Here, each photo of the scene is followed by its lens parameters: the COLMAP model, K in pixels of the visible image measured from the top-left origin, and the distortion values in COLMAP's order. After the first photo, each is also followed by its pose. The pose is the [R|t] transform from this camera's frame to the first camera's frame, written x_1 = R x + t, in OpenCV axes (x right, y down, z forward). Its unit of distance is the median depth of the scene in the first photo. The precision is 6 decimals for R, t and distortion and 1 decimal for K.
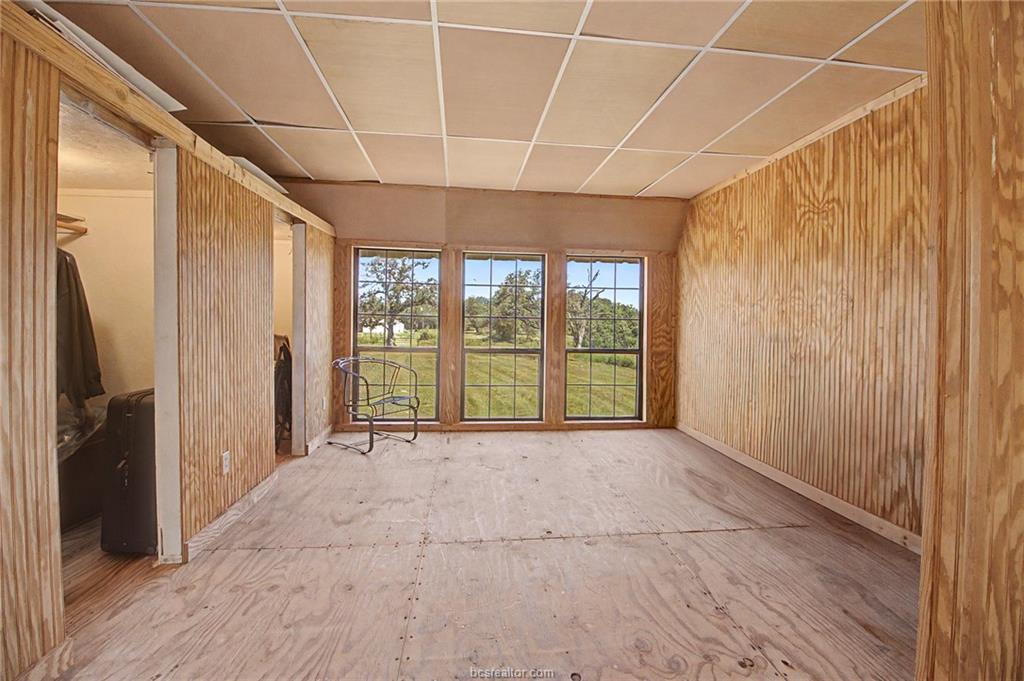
lens RADIAL K [[467.8, 0, 514.3], [0, 467.8, 323.6], [0, 0, 1]] dist [-0.001639, -0.013020]
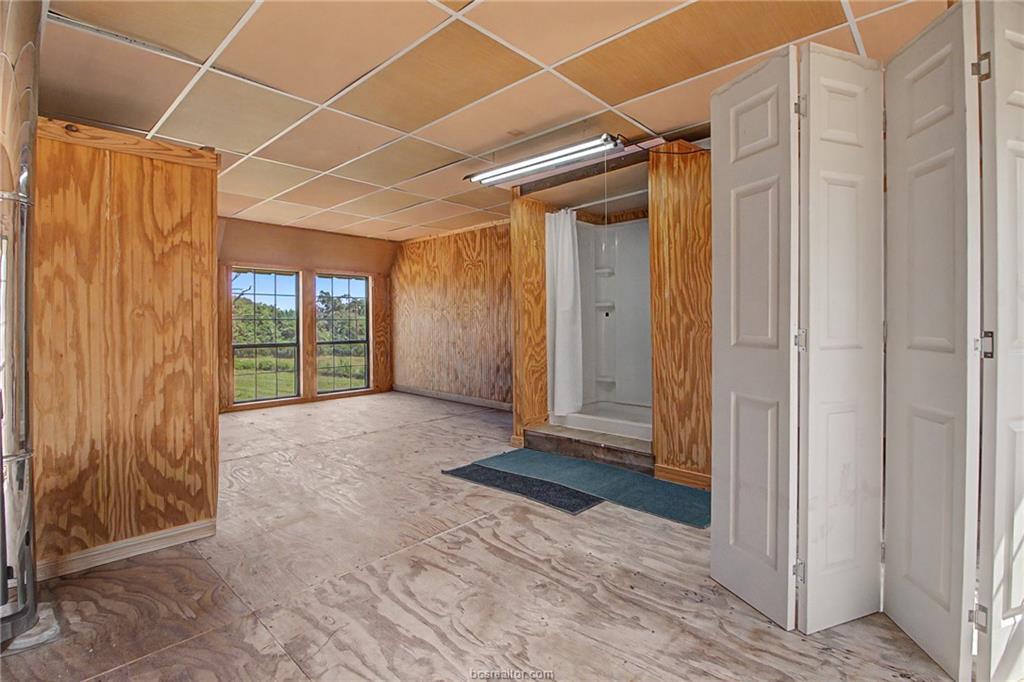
lens RADIAL K [[467.8, 0, 514.3], [0, 467.8, 324.1], [0, 0, 1]] dist [-0.001639, -0.013020]
pose [[0.758241, -0.023136, 0.651563, -0.417073], [0.022676, 0.999701, 0.009109, 0.003974], [-0.651580, 0.007868, 0.758540, -0.502598]]
